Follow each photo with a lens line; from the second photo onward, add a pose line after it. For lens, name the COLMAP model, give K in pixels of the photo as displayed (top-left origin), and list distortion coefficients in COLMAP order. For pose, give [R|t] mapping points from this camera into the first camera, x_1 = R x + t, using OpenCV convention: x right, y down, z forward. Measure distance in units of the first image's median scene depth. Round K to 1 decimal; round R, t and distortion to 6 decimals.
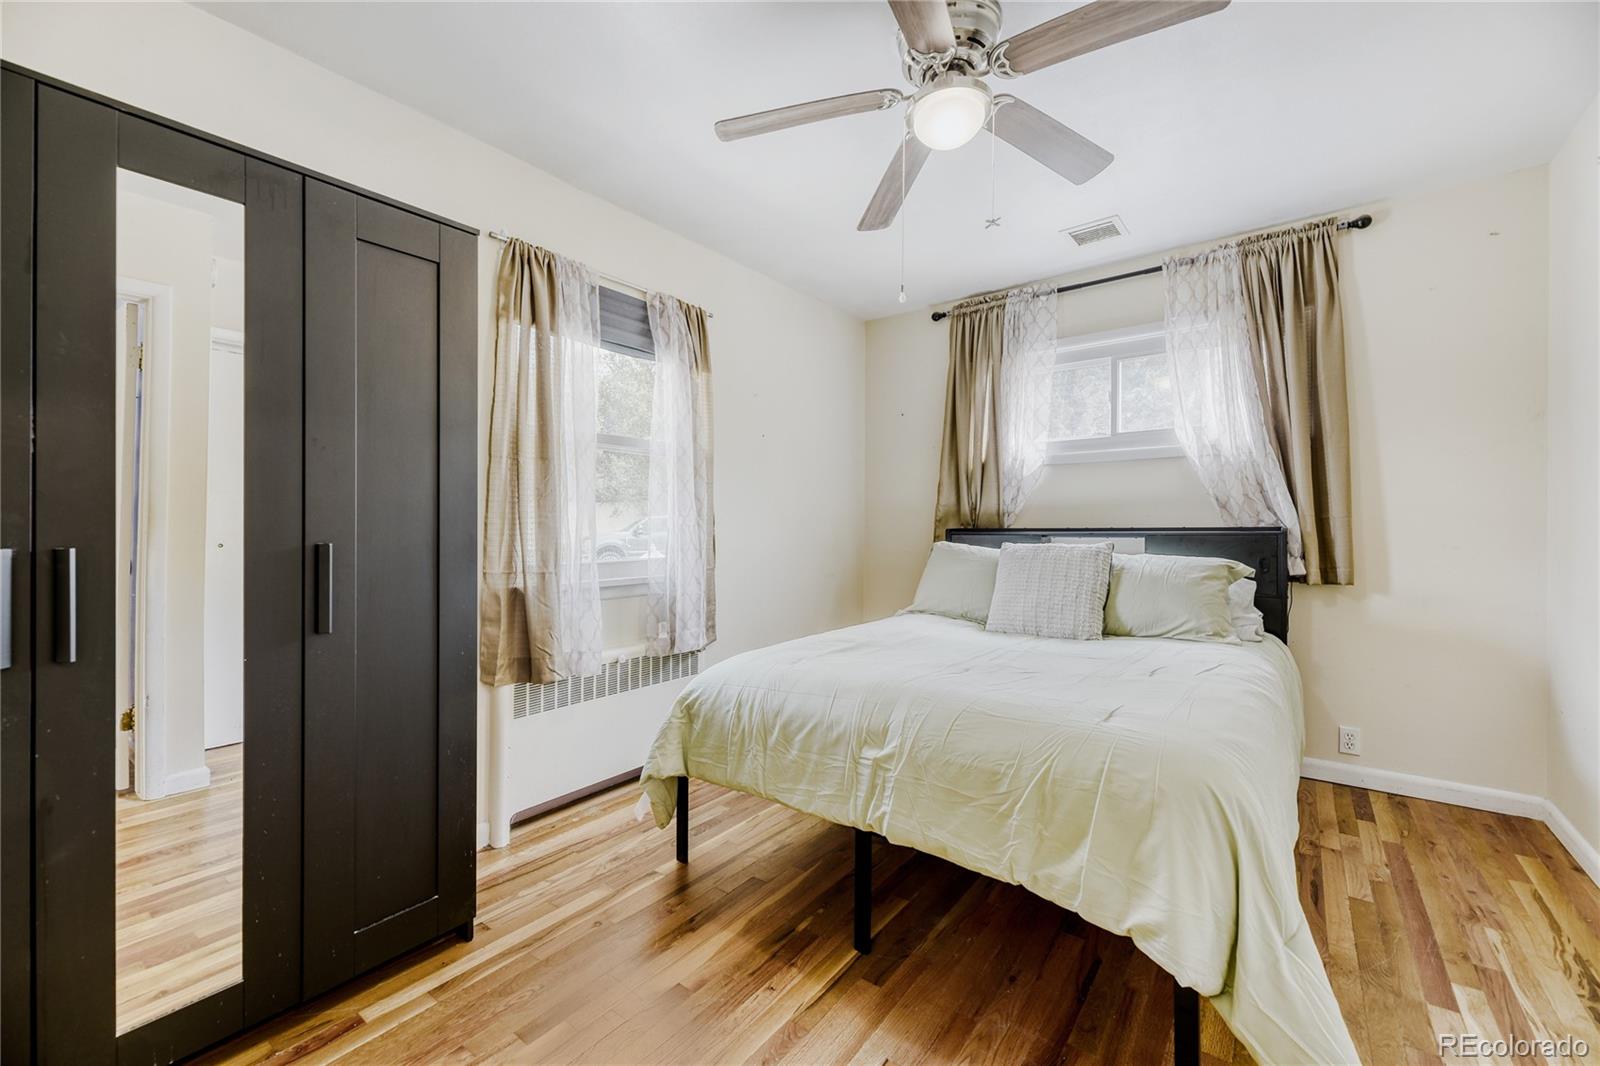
lens RADIAL K [[641.5, 0, 795.0], [0, 641.5, 523.0], [0, 0, 1]] dist [0.008440, -0.001982]
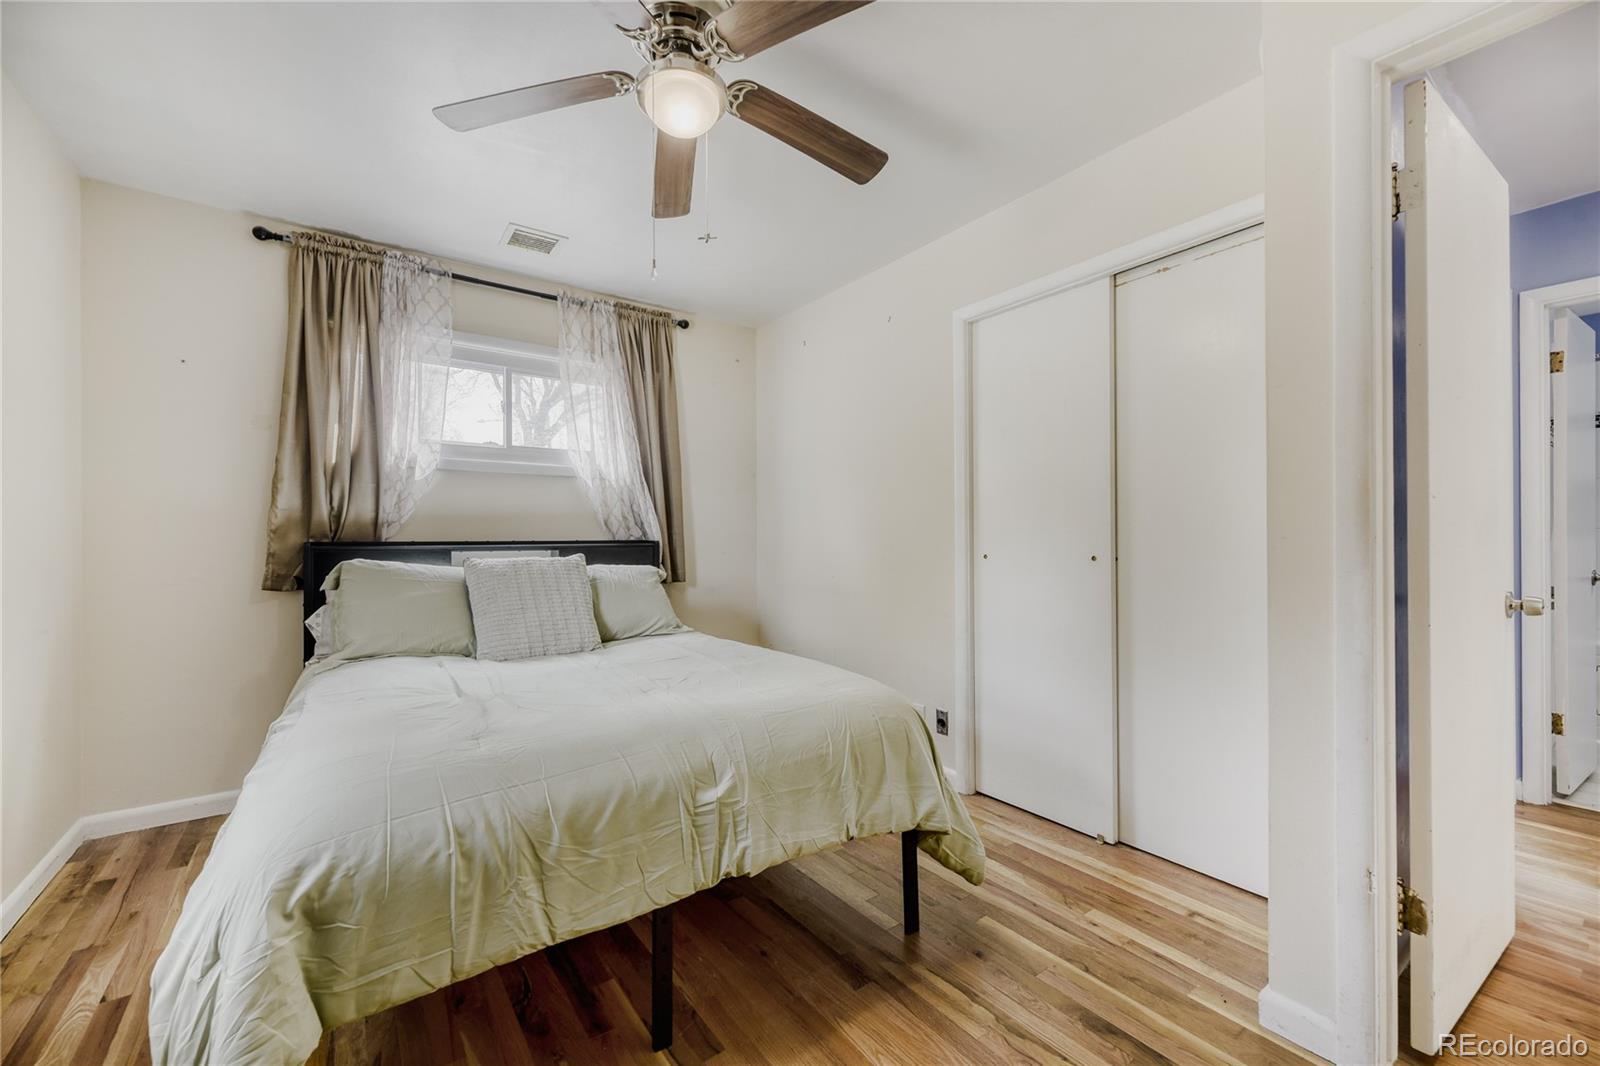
lens RADIAL K [[641.5, 0, 789.7], [0, 641.5, 541.0], [0, 0, 1]] dist [0.008440, -0.001982]
pose [[0.292664, 0.001865, 0.956214, -0.354477], [-0.006093, 0.999981, -0.000085, 0.005284], [-0.956196, -0.005801, 0.292670, 0.330426]]
